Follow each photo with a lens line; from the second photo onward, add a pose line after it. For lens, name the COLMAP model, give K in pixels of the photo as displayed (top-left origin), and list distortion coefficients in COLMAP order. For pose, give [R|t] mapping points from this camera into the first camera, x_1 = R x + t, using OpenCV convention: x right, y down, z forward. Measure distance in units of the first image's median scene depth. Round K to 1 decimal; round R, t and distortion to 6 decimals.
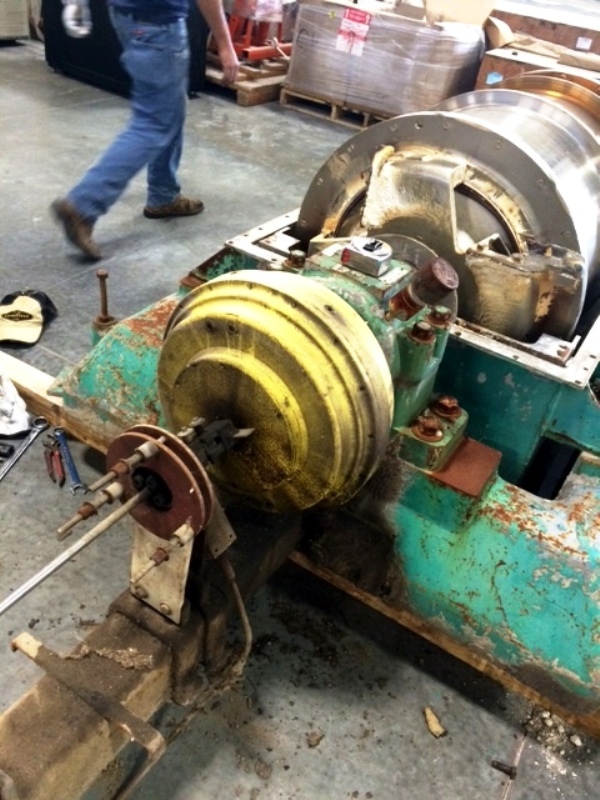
lens RADIAL K [[686.6, 0, 300.0], [0, 686.6, 400.0], [0, 0, 1]] dist [0.088547, -0.145289]
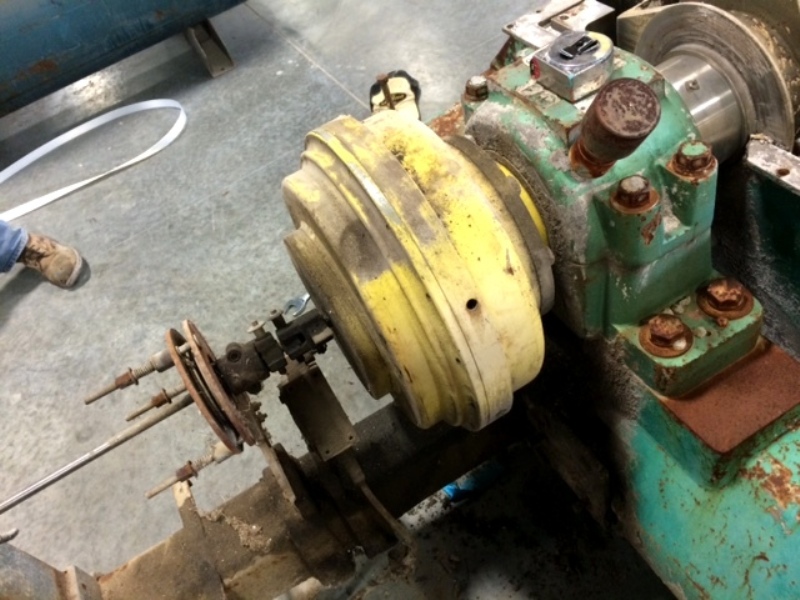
lens RADIAL K [[686.6, 0, 400.0], [0, 686.6, 300.0], [0, 0, 1]] dist [0.088547, -0.145289]
pose [[0.802219, 0.134703, -0.581635, 0.358595], [0.002384, 0.973484, 0.228741, -0.138176], [0.597025, -0.184887, 0.780626, 0.345310]]
